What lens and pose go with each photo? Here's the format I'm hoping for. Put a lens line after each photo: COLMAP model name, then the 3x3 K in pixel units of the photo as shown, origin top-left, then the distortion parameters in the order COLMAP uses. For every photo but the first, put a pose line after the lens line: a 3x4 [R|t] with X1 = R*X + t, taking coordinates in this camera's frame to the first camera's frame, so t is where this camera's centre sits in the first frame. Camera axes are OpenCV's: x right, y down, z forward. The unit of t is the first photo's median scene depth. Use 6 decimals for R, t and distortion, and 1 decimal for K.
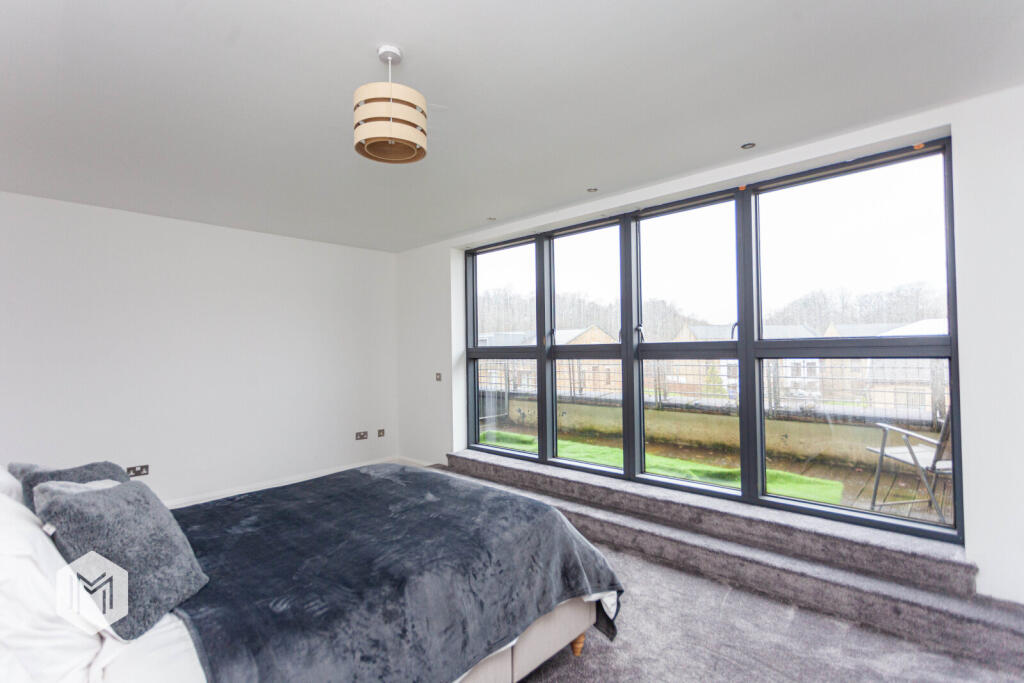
lens RADIAL K [[480.5, 0, 516.3], [0, 480.5, 346.1], [0, 0, 1]] dist [-0.001501, -0.000048]
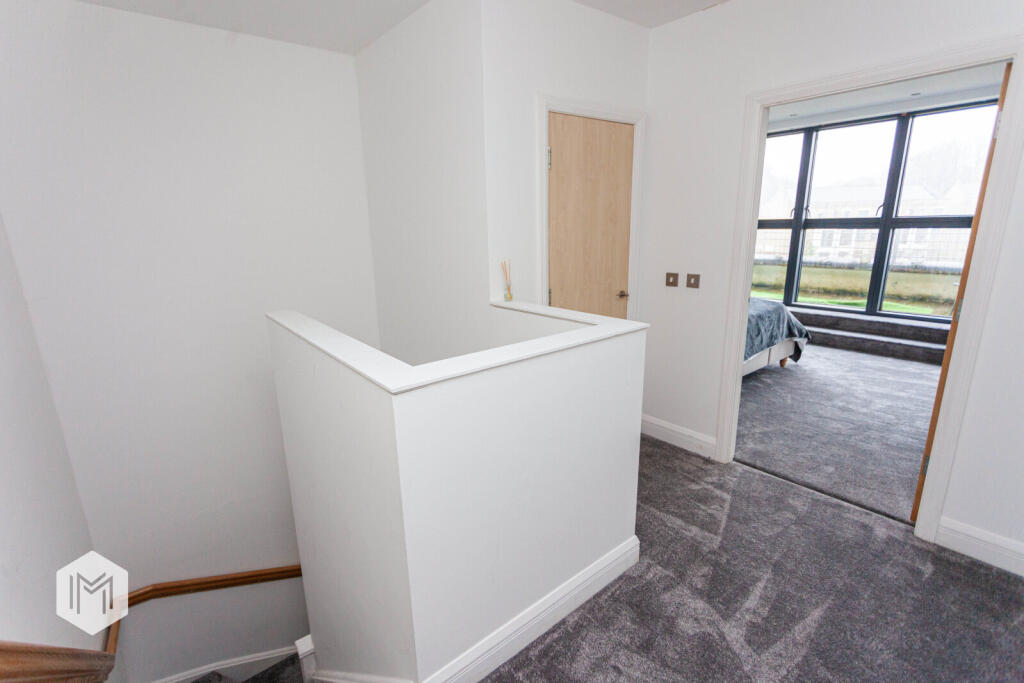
lens RADIAL K [[480.5, 0, 516.3], [0, 480.5, 346.1], [0, 0, 1]] dist [-0.001501, -0.000048]
pose [[0.990687, 0.029722, -0.132876, -0.510107], [0.006899, 0.963672, 0.266998, -0.032342], [0.135984, -0.265428, 0.954493, -0.800614]]
